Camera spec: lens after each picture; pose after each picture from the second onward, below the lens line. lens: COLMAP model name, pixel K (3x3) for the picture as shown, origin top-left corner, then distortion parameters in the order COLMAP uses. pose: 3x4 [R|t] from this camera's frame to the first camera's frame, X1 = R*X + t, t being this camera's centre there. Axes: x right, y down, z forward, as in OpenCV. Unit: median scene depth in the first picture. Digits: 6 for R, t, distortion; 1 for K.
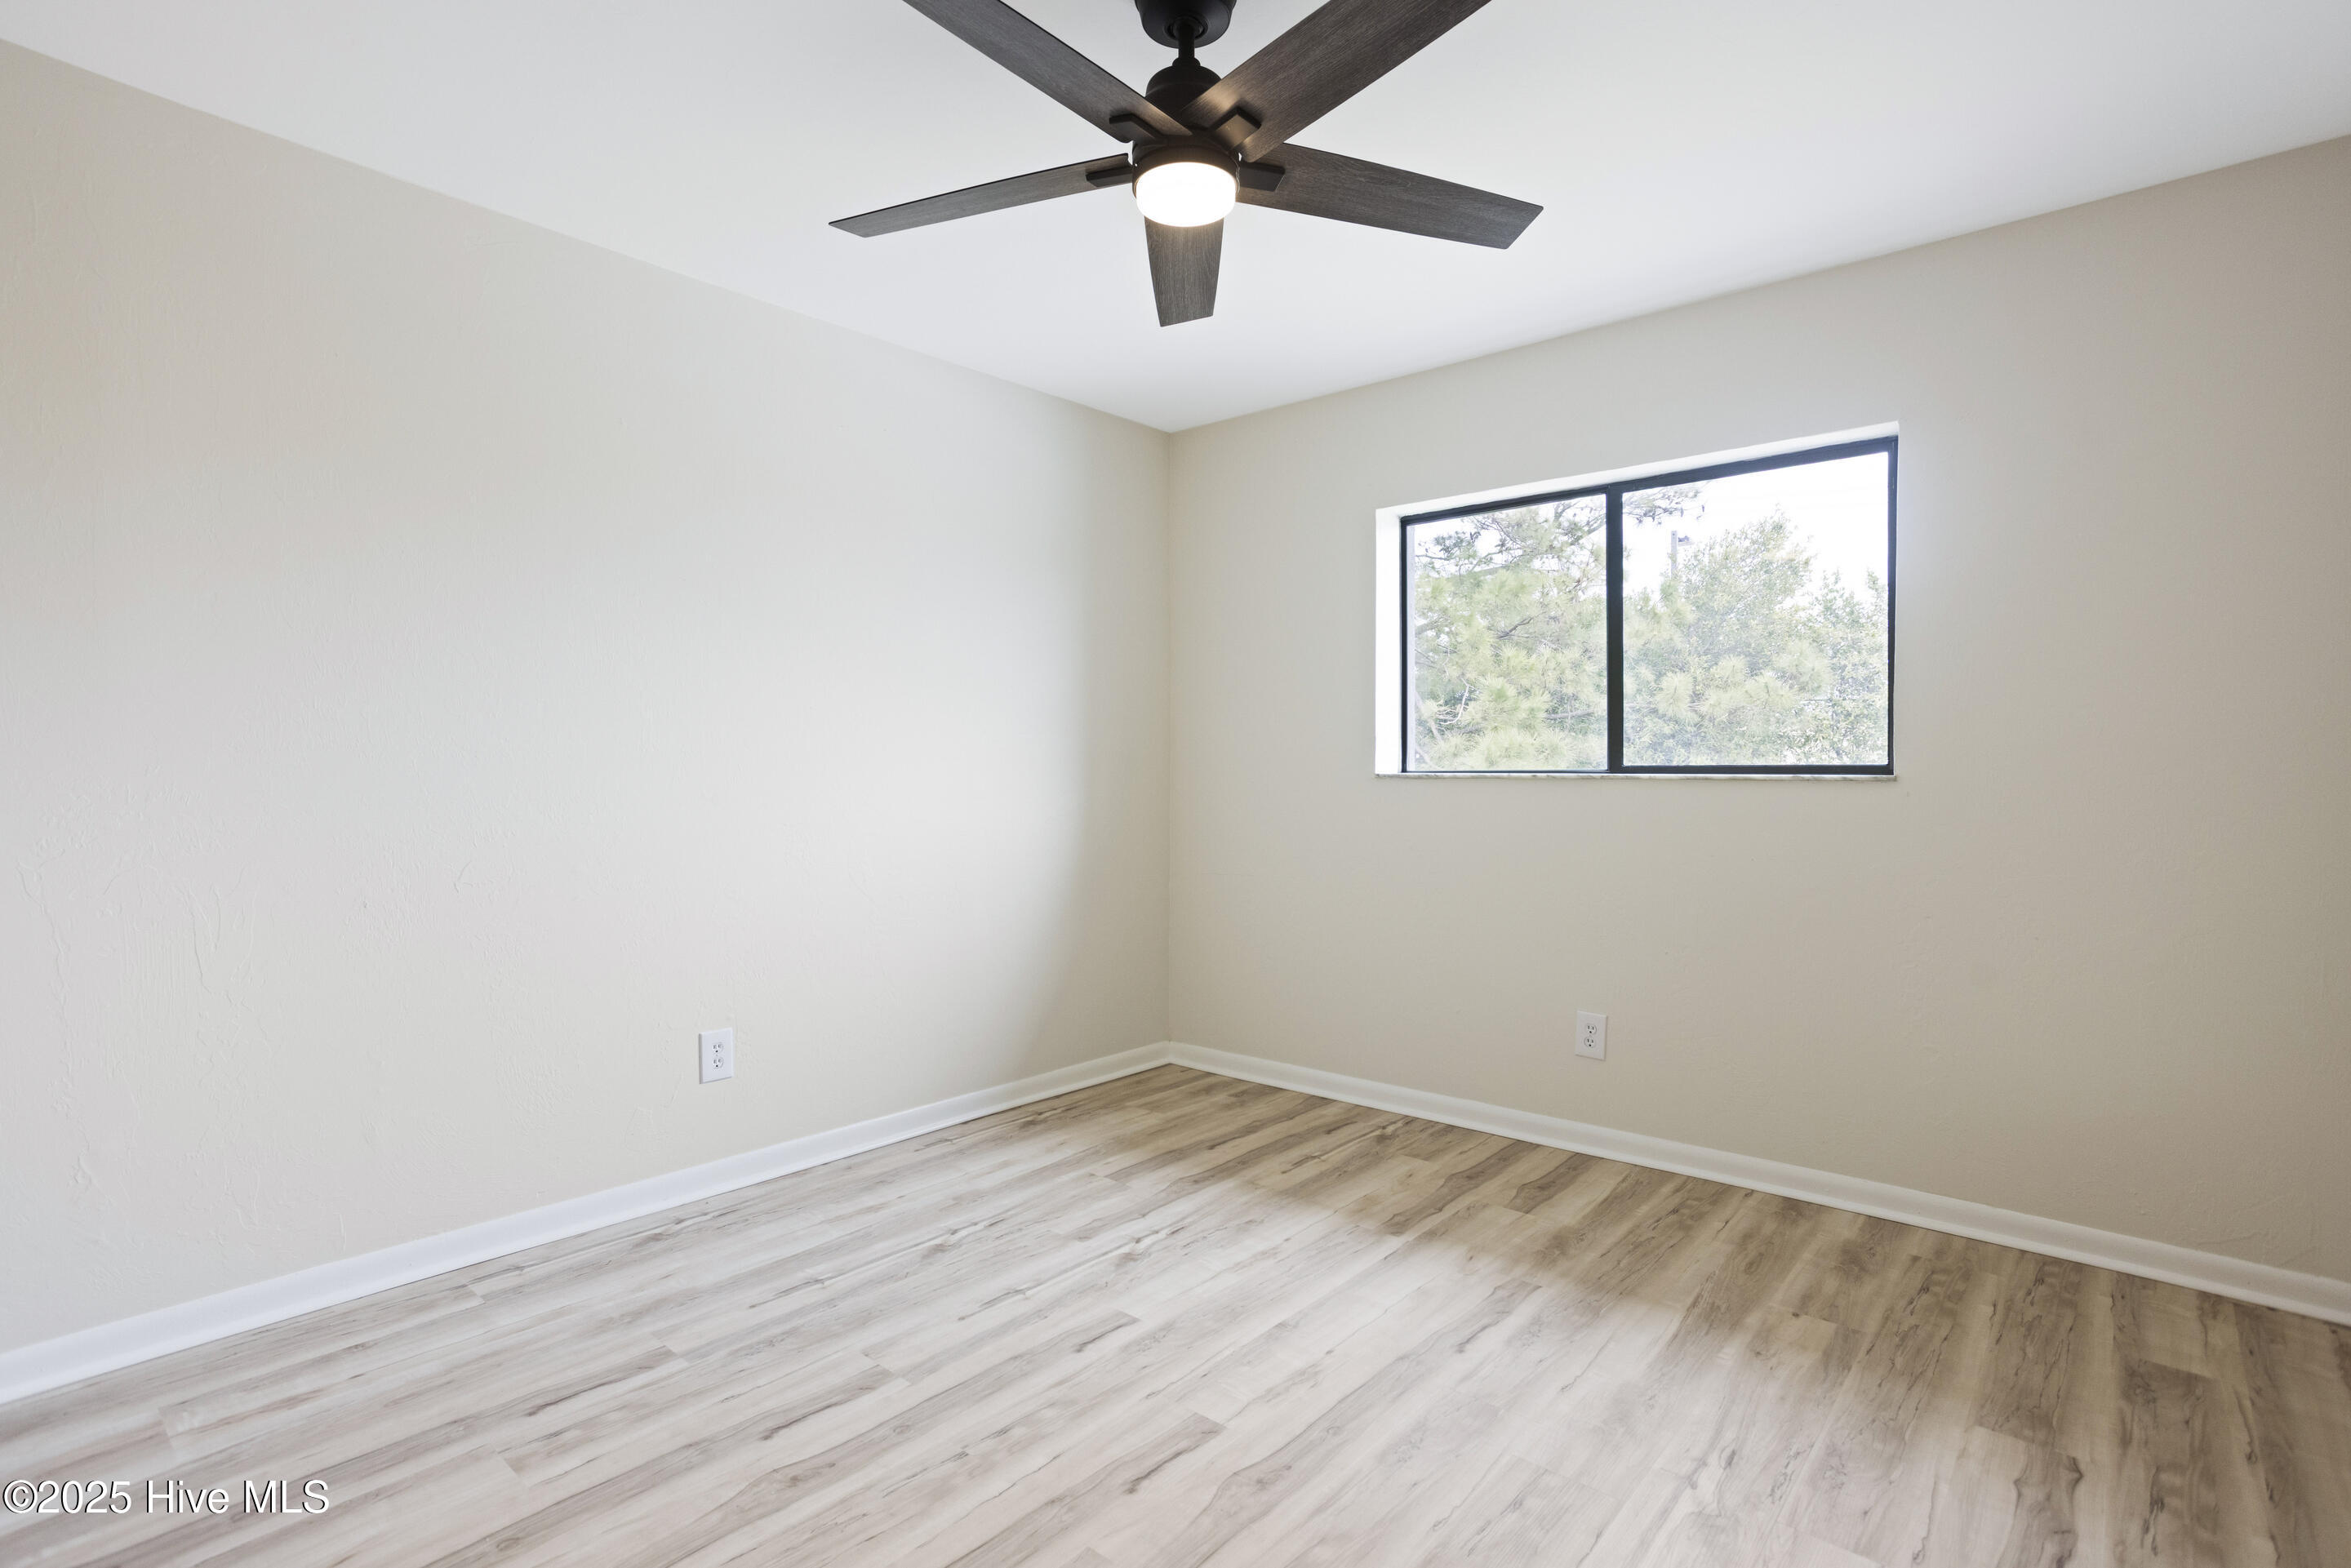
lens RADIAL K [[1139.7, 0, 1175.5], [0, 1139.7, 784.0], [0, 0, 1]] dist [-0.001221, 0.000185]
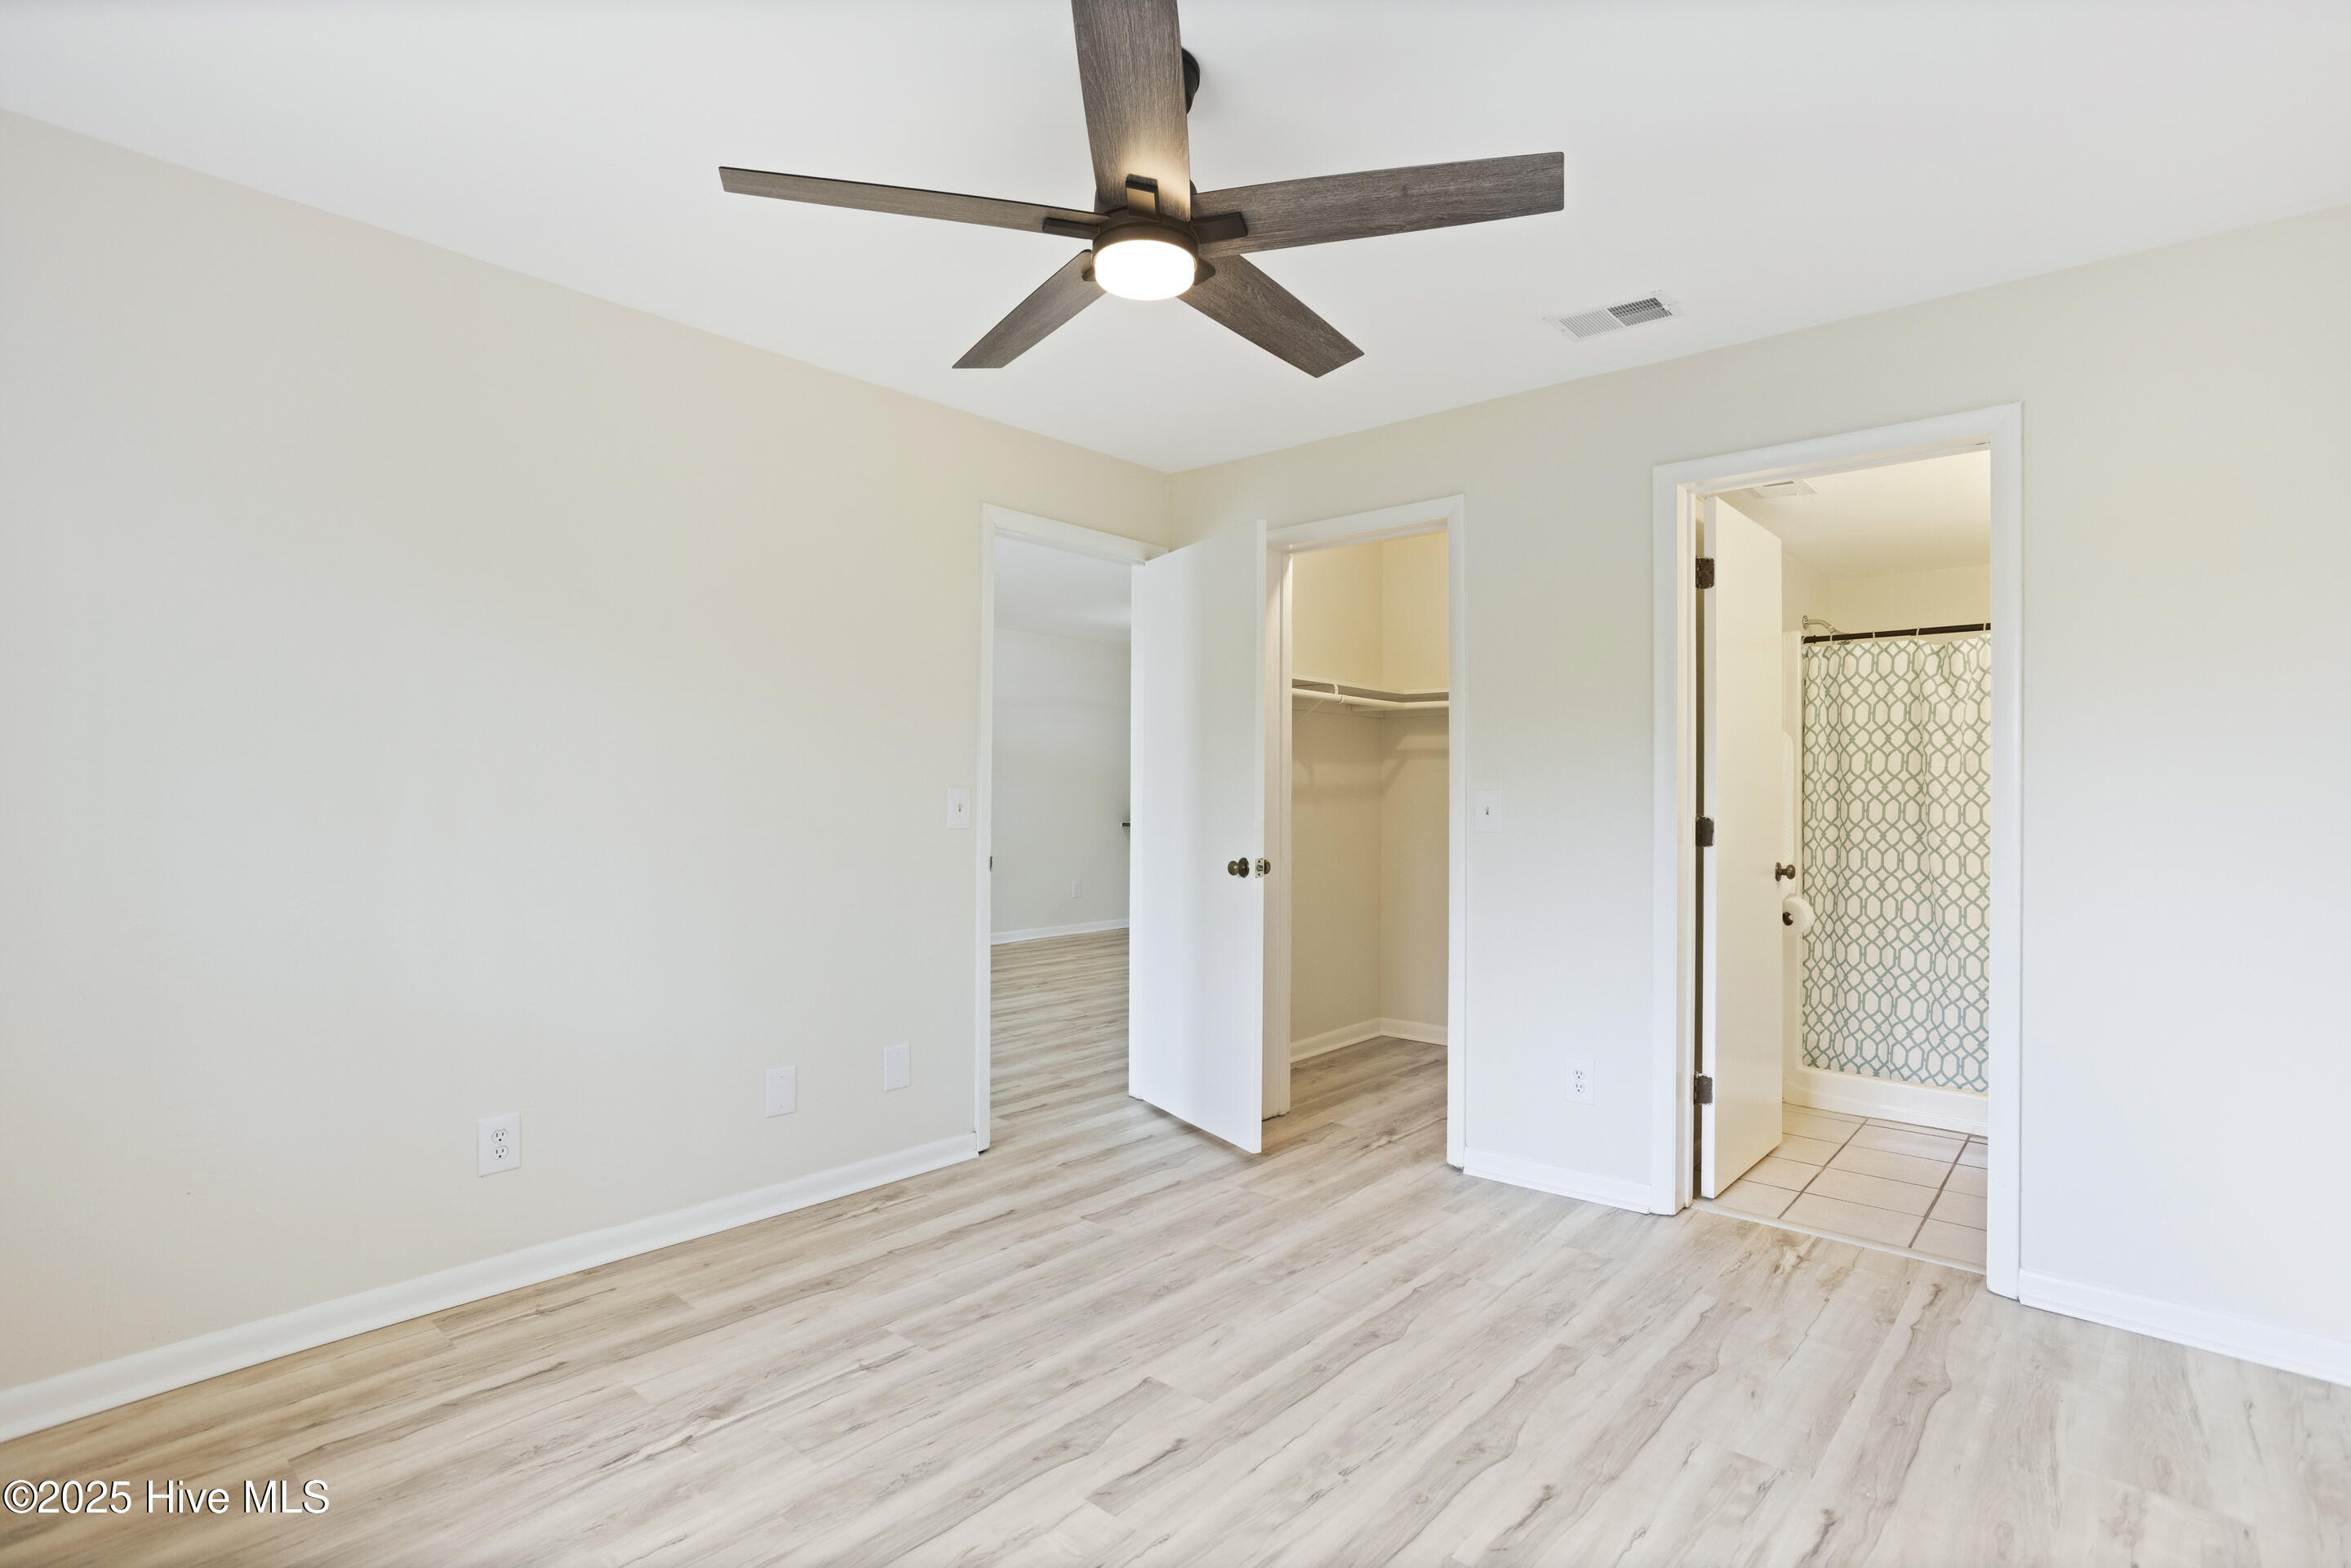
lens RADIAL K [[1139.7, 0, 1175.5], [0, 1139.7, 784.0], [0, 0, 1]] dist [-0.001221, 0.000185]
pose [[-0.999957, -0.006812, 0.006284, -0.036015], [-0.006760, 0.999943, 0.008303, -0.051031], [-0.006340, 0.008260, -0.999946, 2.093206]]
